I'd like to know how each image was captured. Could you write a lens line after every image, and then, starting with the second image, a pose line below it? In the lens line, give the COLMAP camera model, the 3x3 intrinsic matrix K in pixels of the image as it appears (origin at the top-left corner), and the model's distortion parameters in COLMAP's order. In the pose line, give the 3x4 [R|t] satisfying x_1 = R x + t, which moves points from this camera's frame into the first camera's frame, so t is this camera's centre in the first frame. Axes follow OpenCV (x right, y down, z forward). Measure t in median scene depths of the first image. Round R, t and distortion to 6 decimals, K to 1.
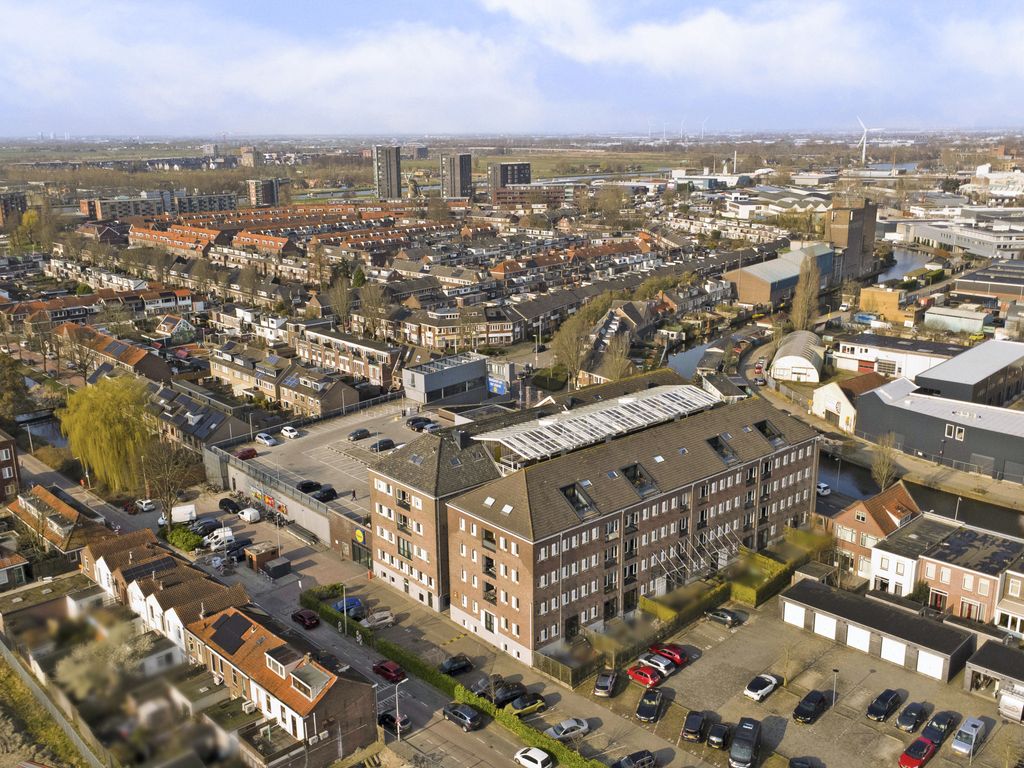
lens RADIAL K [[951.3, 0, 512.0], [0, 951.3, 384.0], [0, 0, 1]] dist [0.009575, 0.011647]
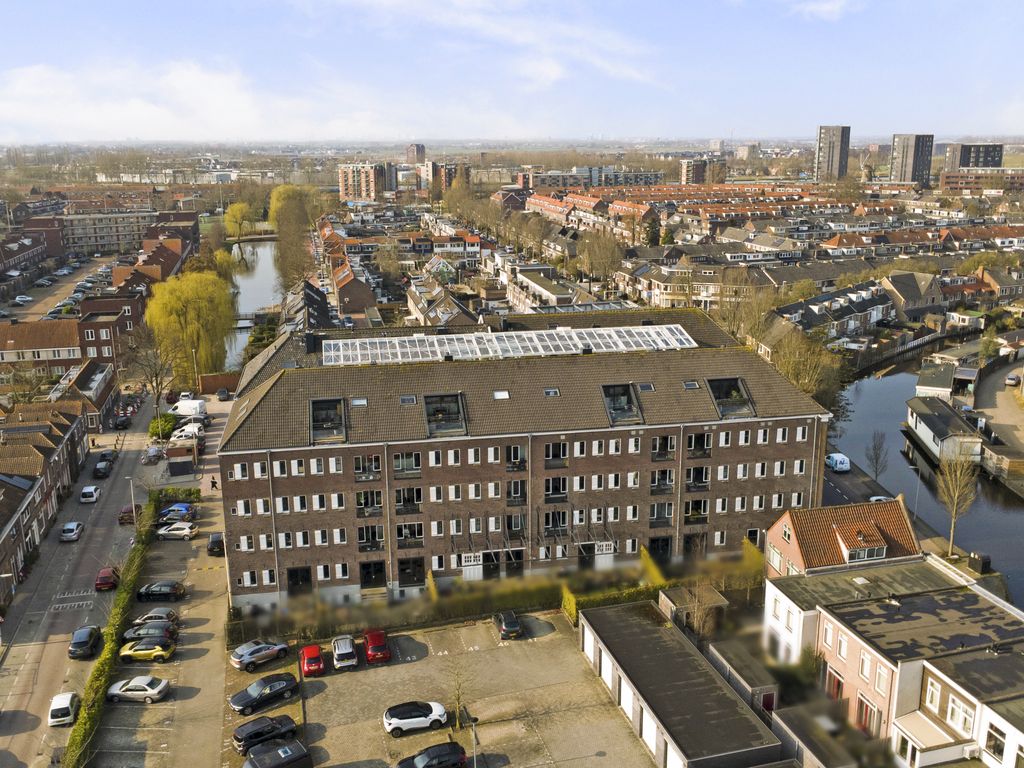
lens RADIAL K [[951.3, 0, 512.0], [0, 951.3, 384.0], [0, 0, 1]] dist [0.009575, 0.011647]
pose [[0.867356, 0.129577, -0.480523, 0.211038], [-0.129397, 0.991021, 0.033674, 0.018457], [0.480572, 0.032971, 0.876335, 0.150637]]
